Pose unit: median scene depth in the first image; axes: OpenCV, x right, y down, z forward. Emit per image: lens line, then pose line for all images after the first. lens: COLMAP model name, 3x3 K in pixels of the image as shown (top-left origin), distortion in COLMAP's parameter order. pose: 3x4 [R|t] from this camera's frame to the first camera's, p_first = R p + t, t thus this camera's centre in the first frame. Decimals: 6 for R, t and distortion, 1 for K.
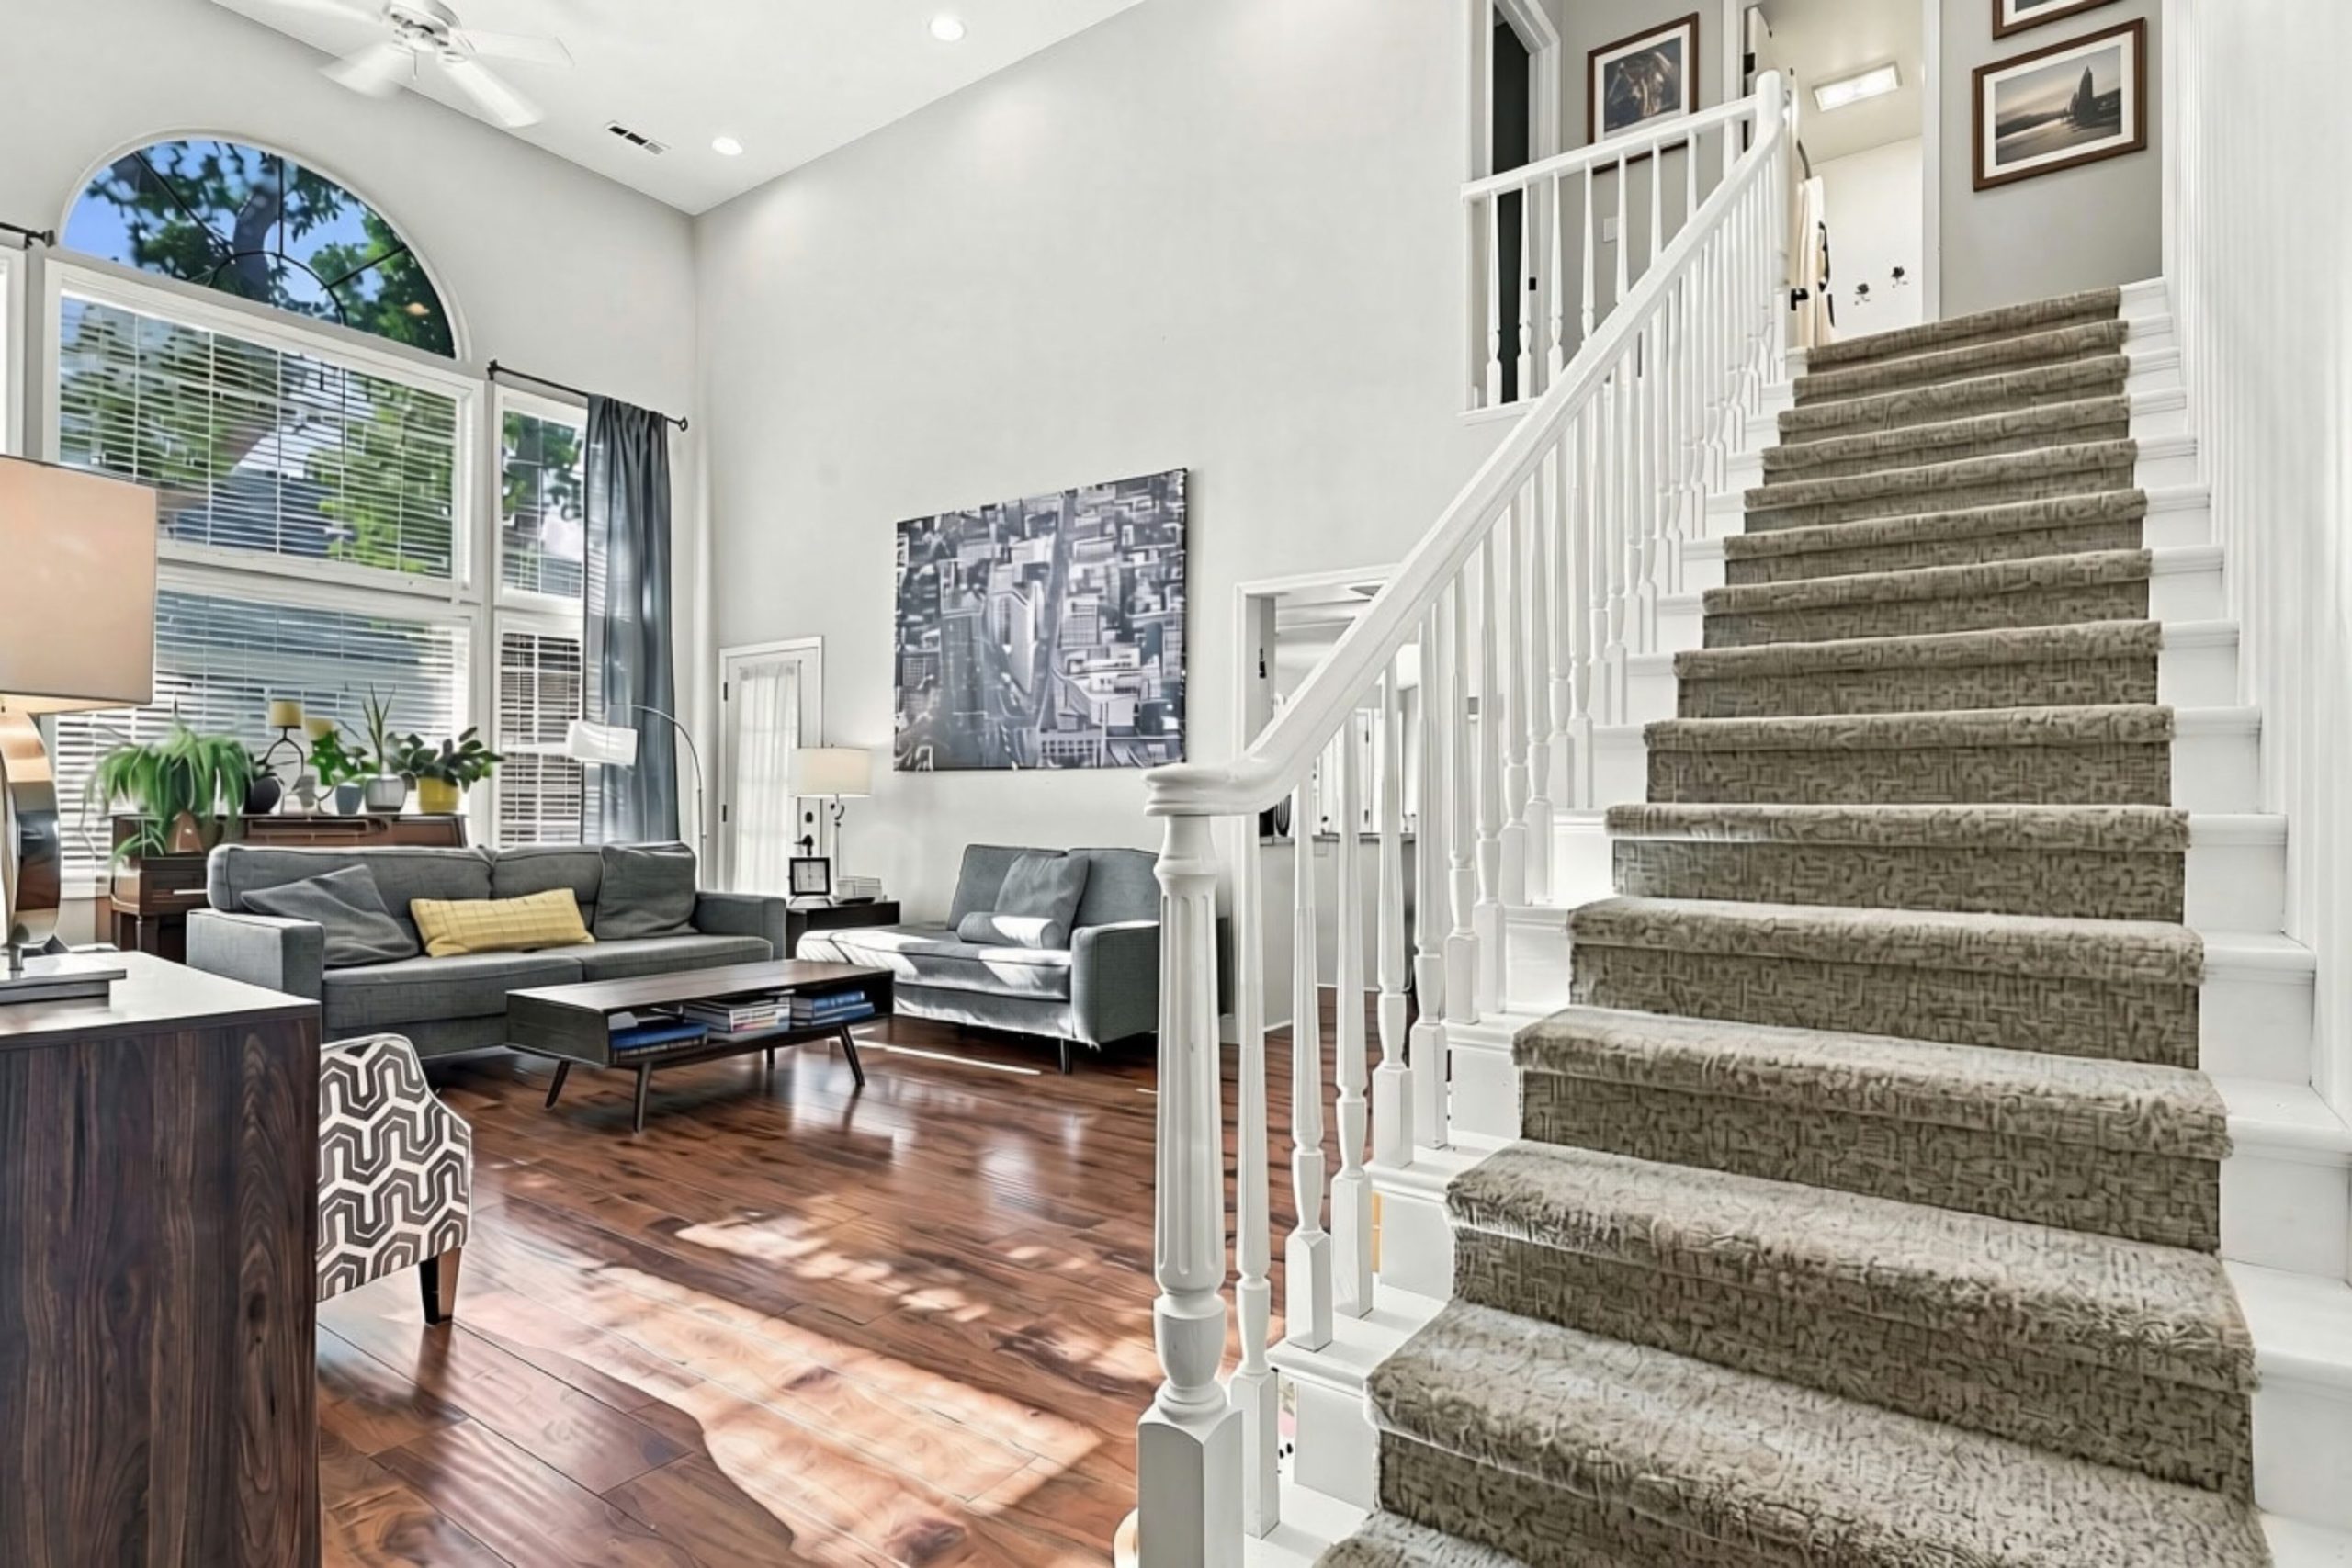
lens RADIAL K [[1200.0, 0, 1182.0], [0, 1200.0, 795.9], [0, 0, 1]] dist [0.004393, -0.003620]
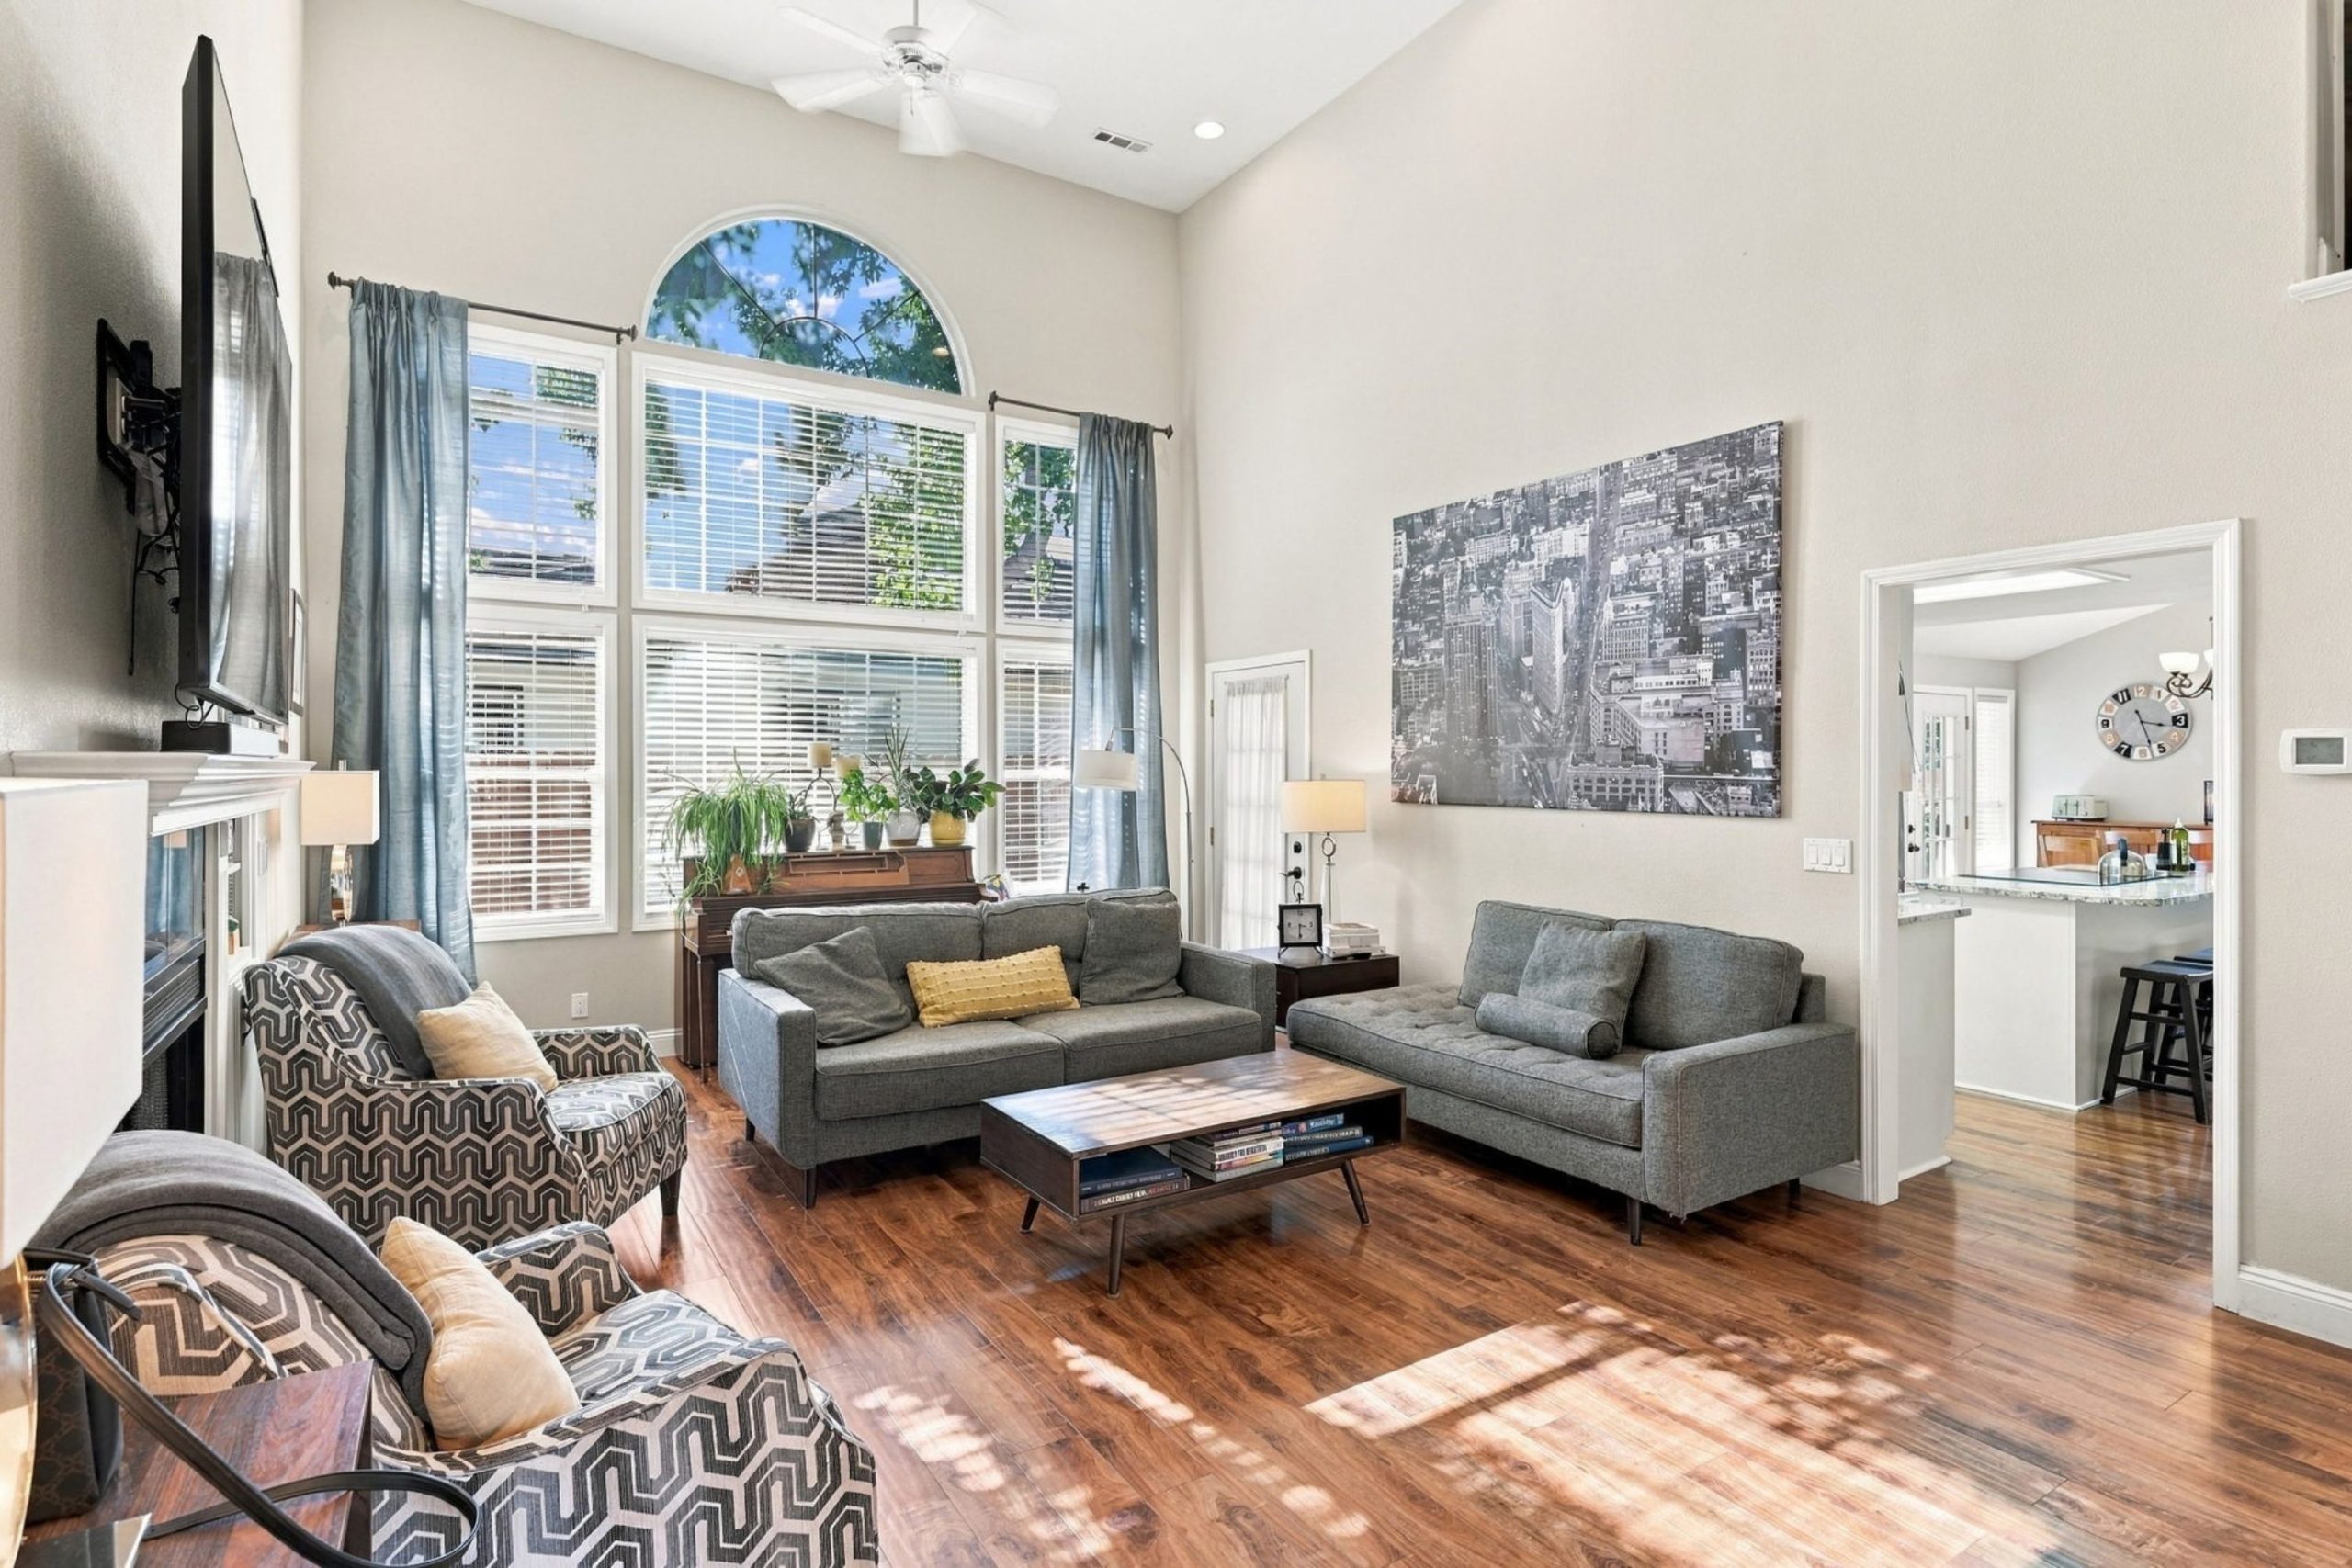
lens RADIAL K [[1200.0, 0, 1182.3], [0, 1200.0, 765.8], [0, 0, 1]] dist [0.004393, -0.003620]
pose [[0.924074, -0.007075, -0.382149, -0.050794], [0.007499, 0.999972, -0.000381, -0.053432], [0.382141, -0.002514, 0.924101, 0.146937]]
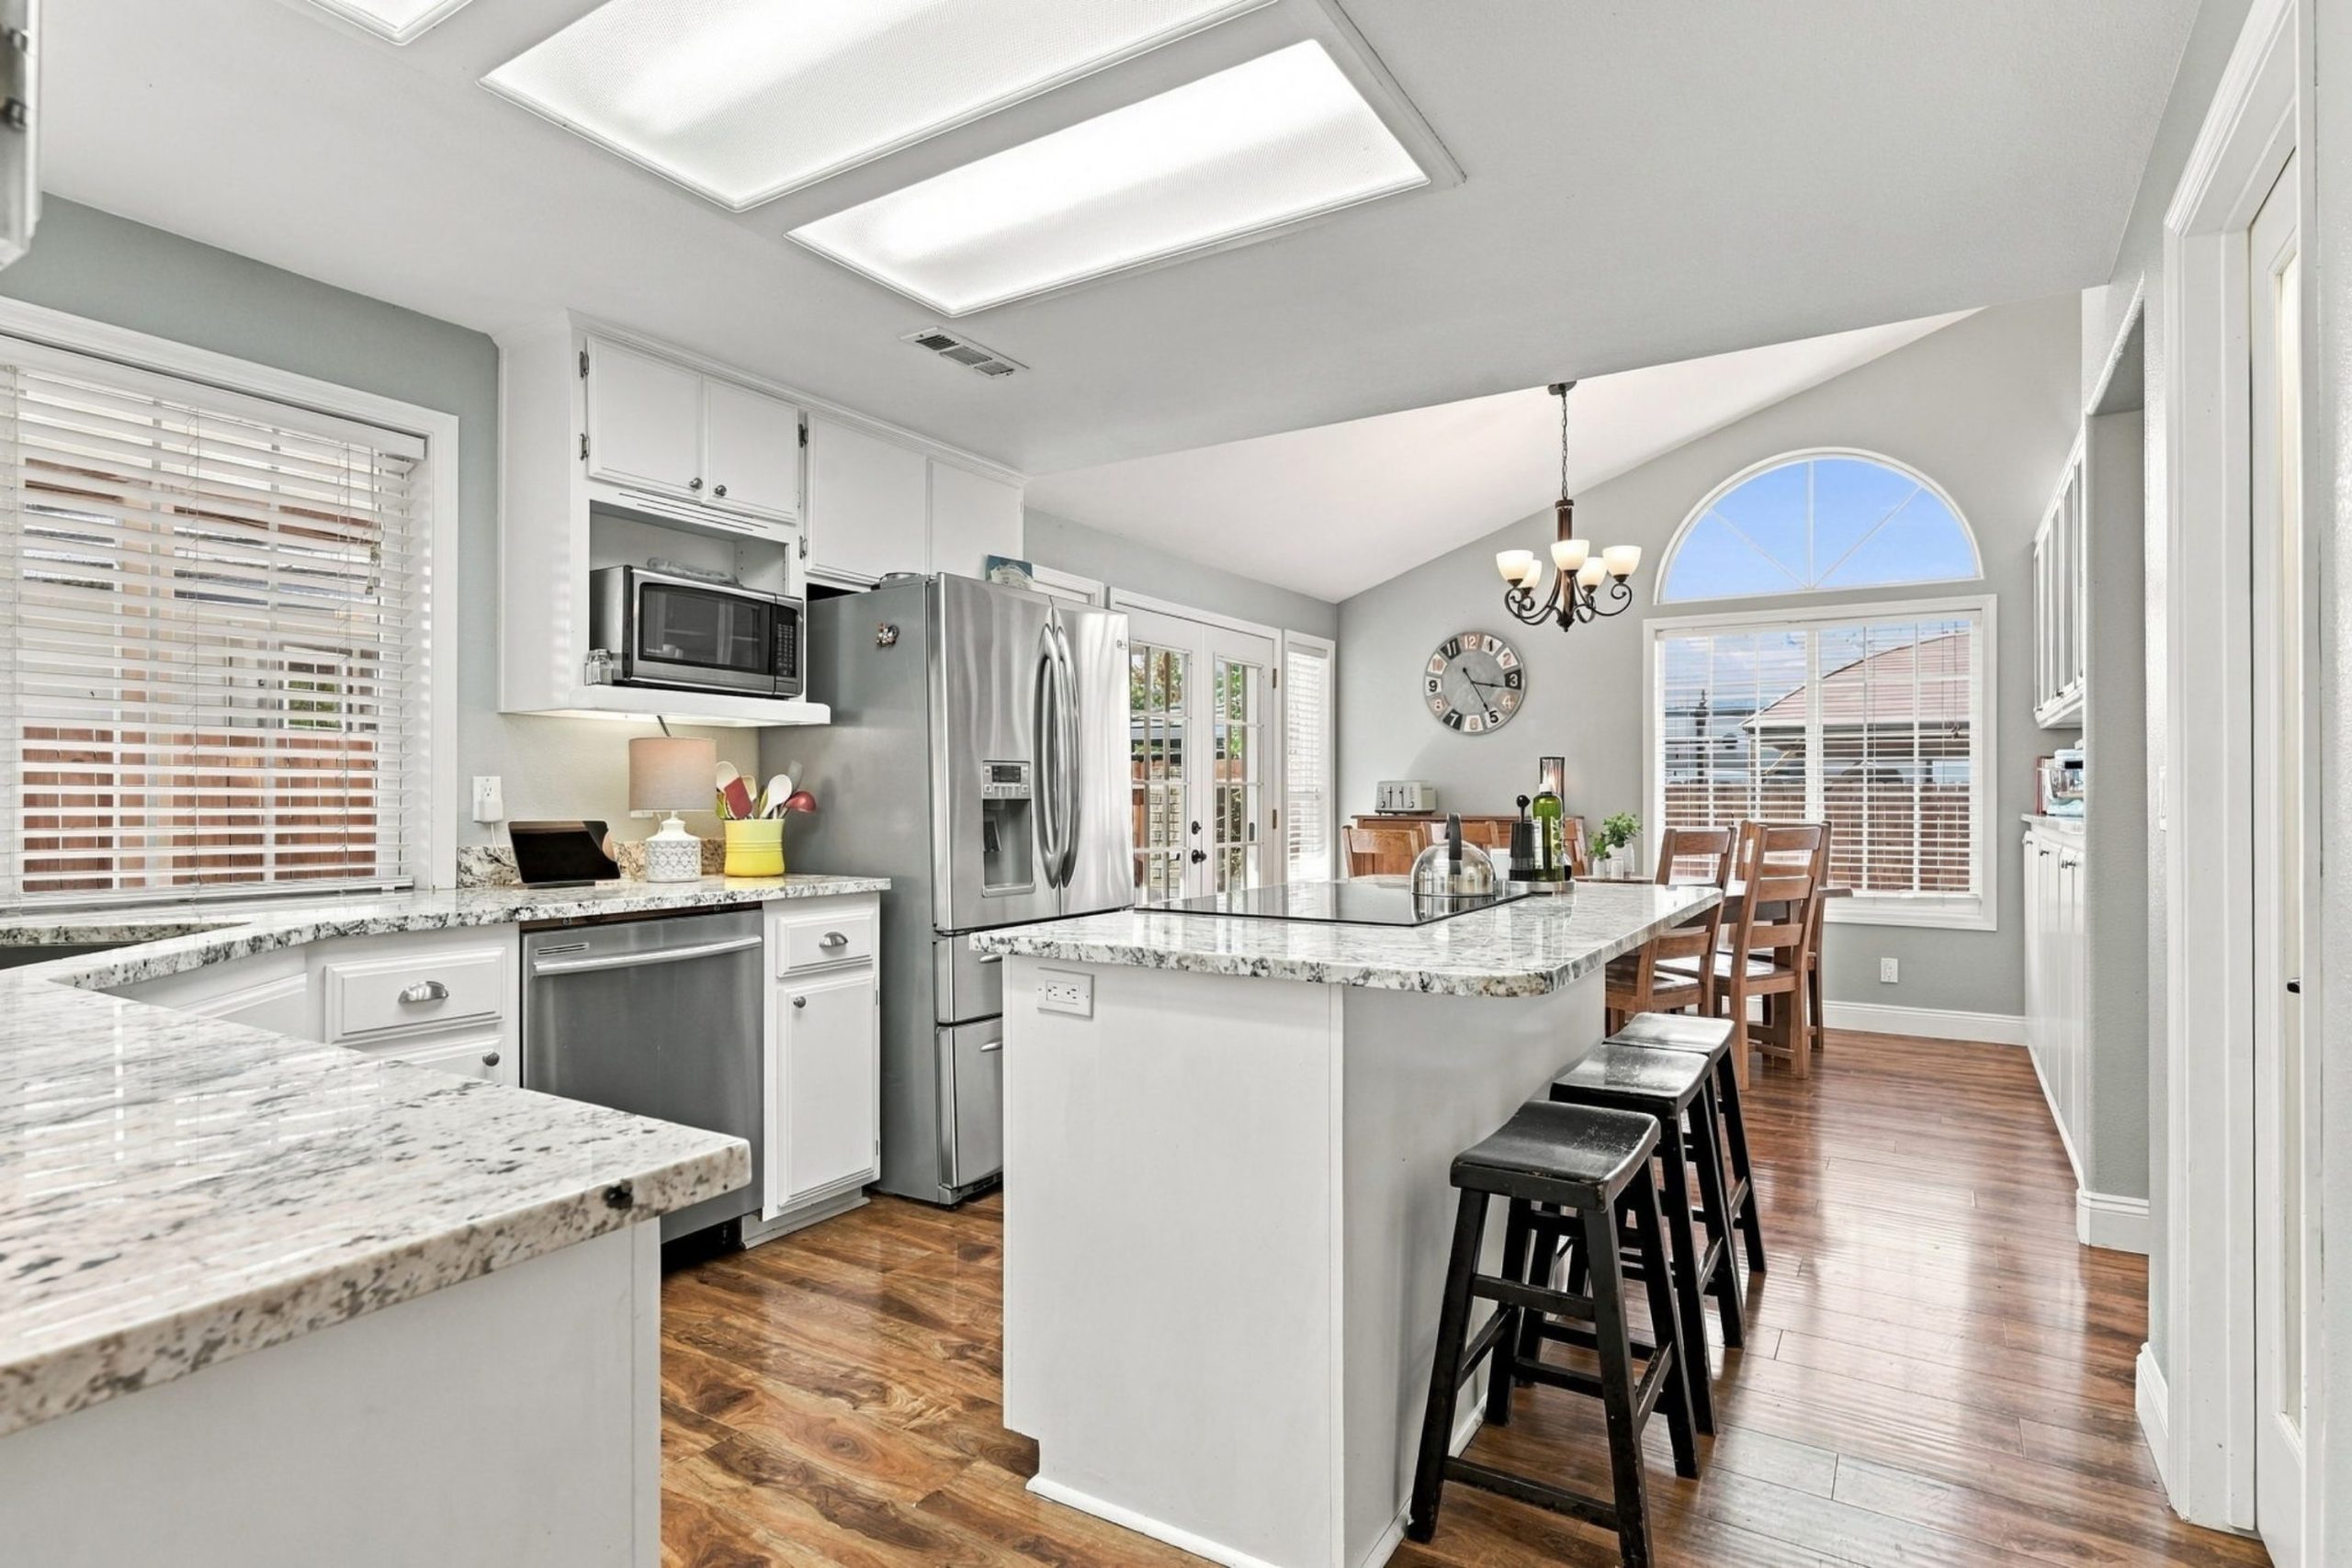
lens RADIAL K [[1200.0, 0, 1173.5], [0, 1200.0, 791.4], [0, 0, 1]] dist [0.004393, -0.003620]
pose [[0.998988, -0.008006, 0.044254, 0.145806], [0.007941, 0.999967, 0.001635, -0.002263], [-0.044265, -0.001282, 0.999019, 0.854912]]
